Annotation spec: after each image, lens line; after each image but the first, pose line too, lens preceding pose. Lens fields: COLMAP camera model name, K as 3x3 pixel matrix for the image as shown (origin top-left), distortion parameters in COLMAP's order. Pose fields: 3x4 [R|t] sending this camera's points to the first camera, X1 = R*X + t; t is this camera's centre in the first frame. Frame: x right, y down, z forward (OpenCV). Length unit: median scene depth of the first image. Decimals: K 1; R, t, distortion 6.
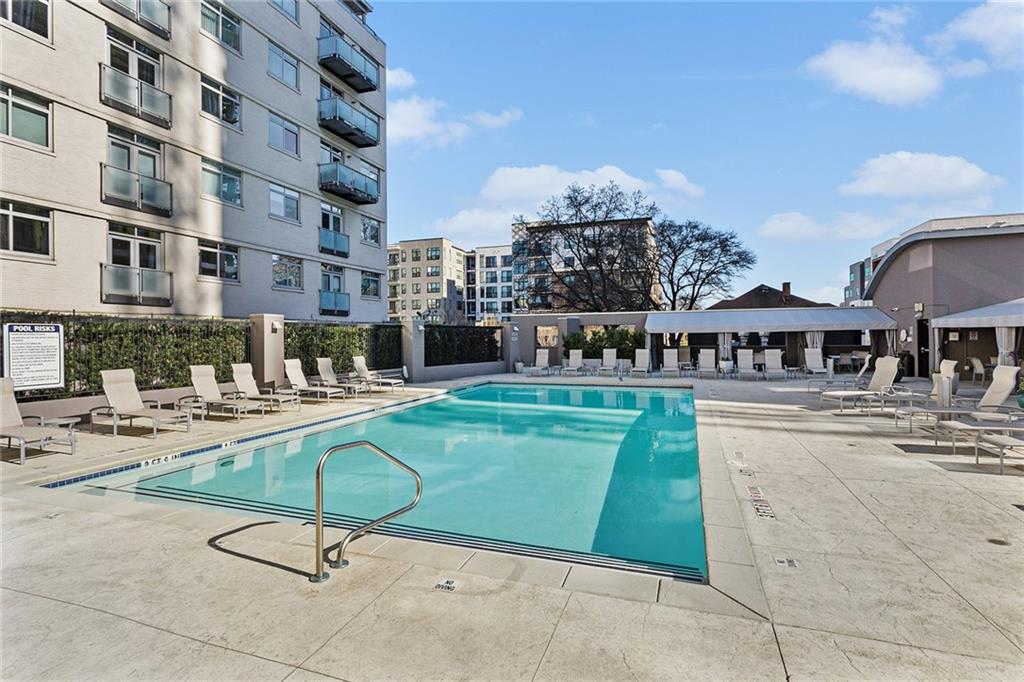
lens RADIAL K [[490.3, 0, 511.5], [0, 490.3, 344.4], [0, 0, 1]] dist [-0.002338, -0.000631]
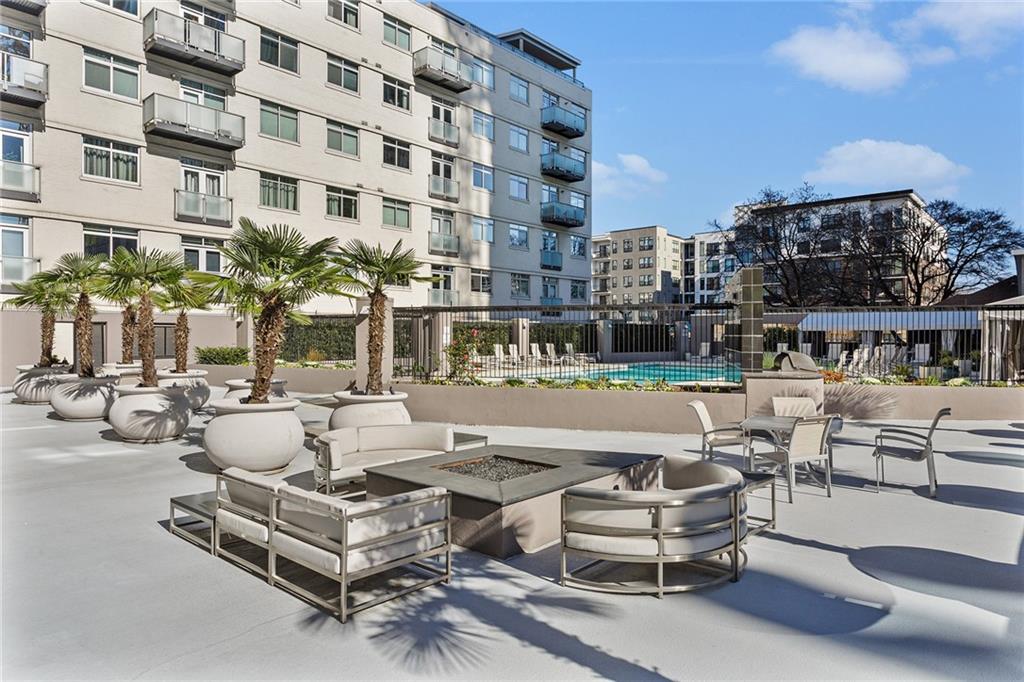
lens RADIAL K [[643.5, 0, 511.1], [0, 643.5, 342.8], [0, 0, 1]] dist [0.001951, 0.000354]
pose [[0.925346, 0.009405, -0.379008, 0.179819], [-0.010563, 0.999944, -0.000978, 0.014478], [0.378977, 0.004909, 0.925393, -0.590898]]
